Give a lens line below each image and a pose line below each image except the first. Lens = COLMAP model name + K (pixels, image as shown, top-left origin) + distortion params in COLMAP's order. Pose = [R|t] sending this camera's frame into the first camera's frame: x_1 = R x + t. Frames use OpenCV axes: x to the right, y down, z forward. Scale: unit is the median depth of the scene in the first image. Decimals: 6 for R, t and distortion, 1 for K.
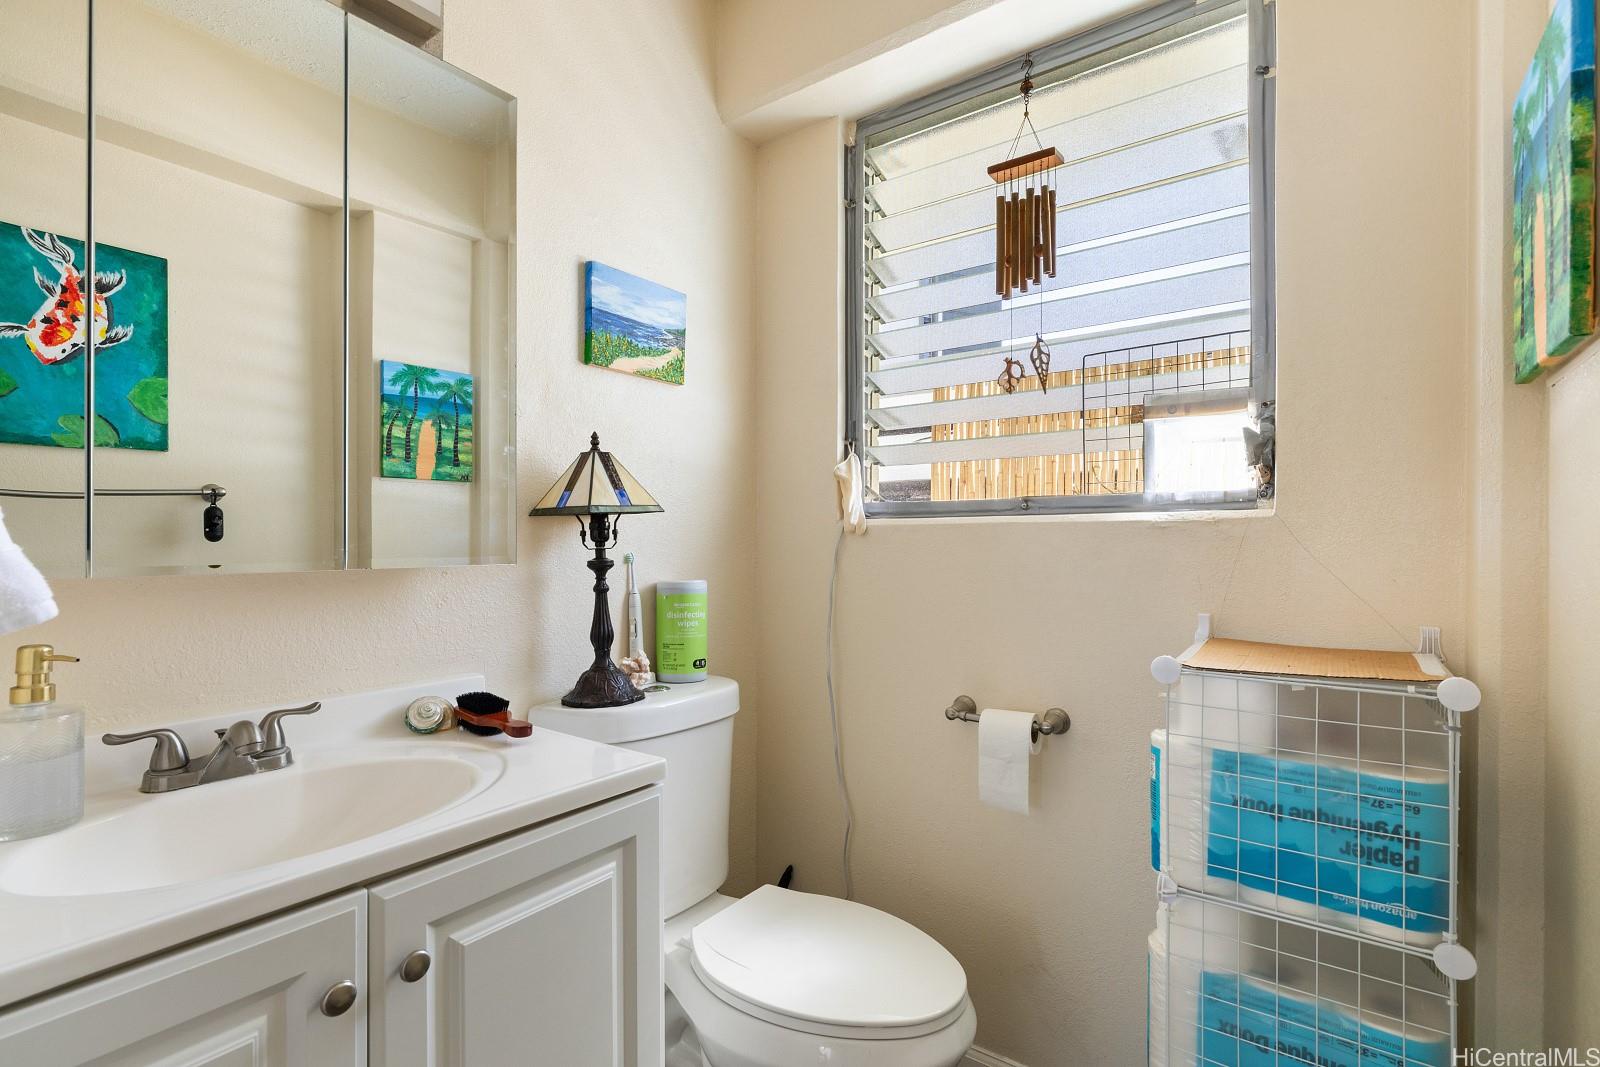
lens RADIAL K [[763.7, 0, 795.1], [0, 763.7, 531.8], [0, 0, 1]] dist [-0.006251, -0.000621]
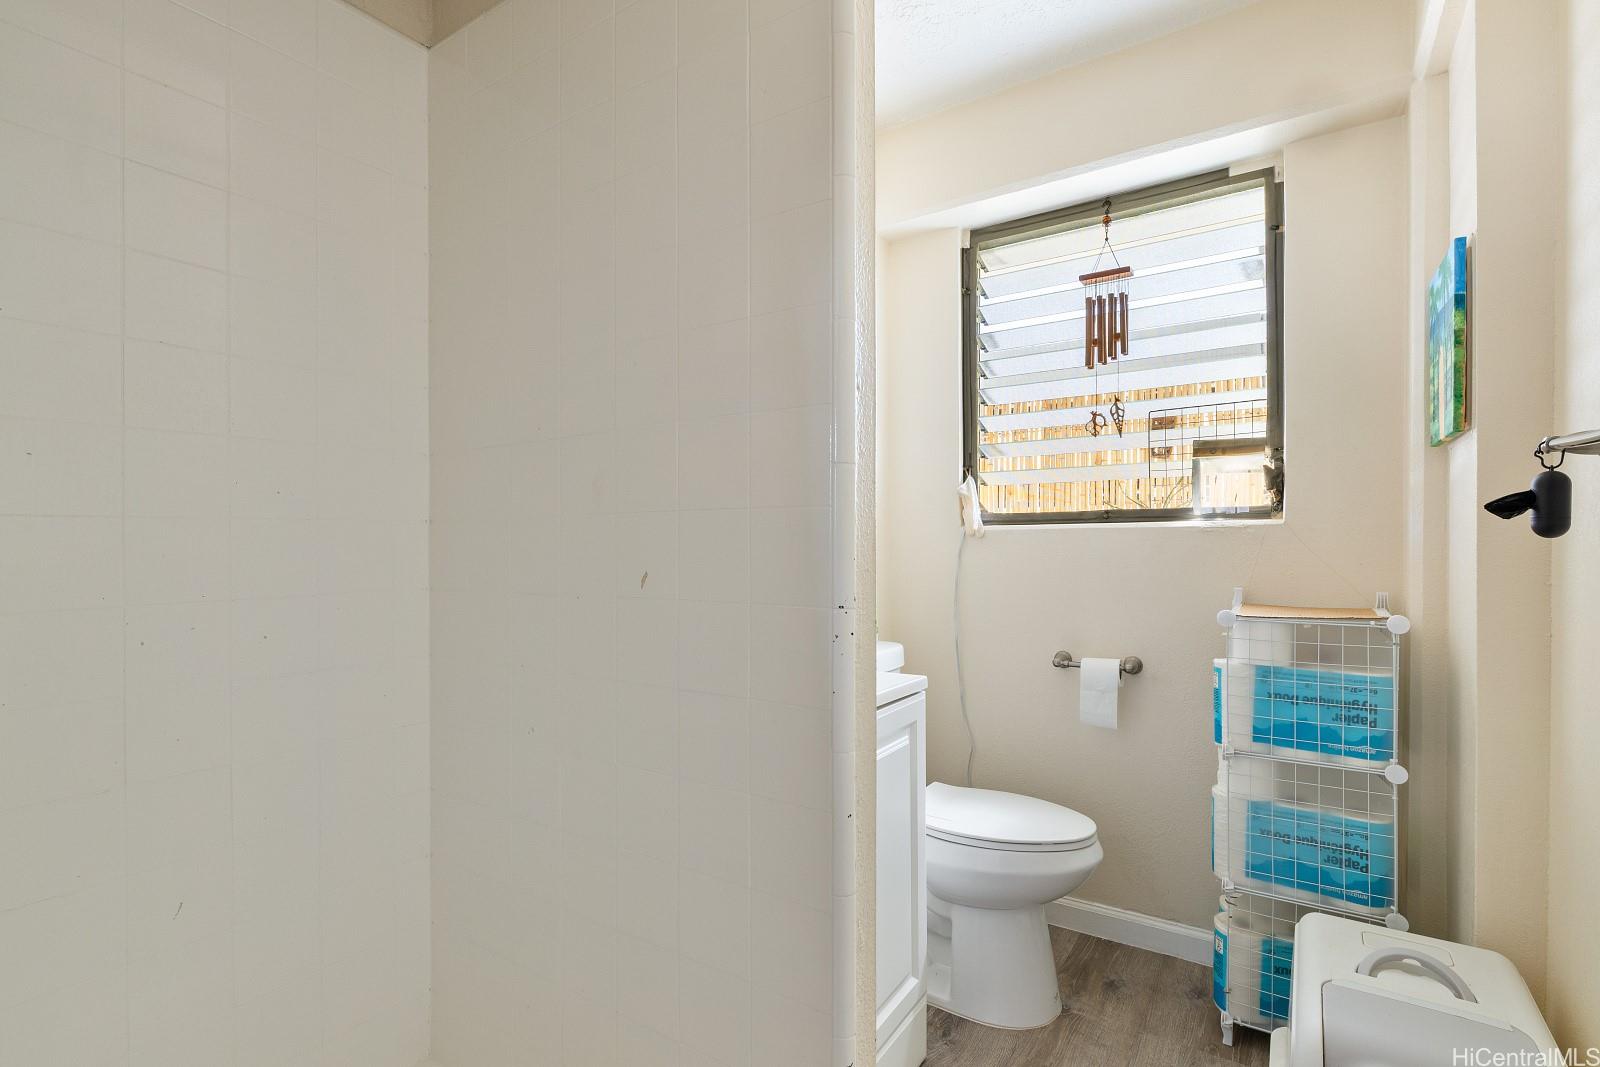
lens RADIAL K [[763.7, 0, 803.0], [0, 763.7, 541.6], [0, 0, 1]] dist [-0.006251, -0.000621]
pose [[0.998821, -0.004759, 0.048320, -0.474069], [0.004462, 0.999970, 0.006253, 0.002817], [-0.048348, -0.006030, 0.998812, -0.557354]]
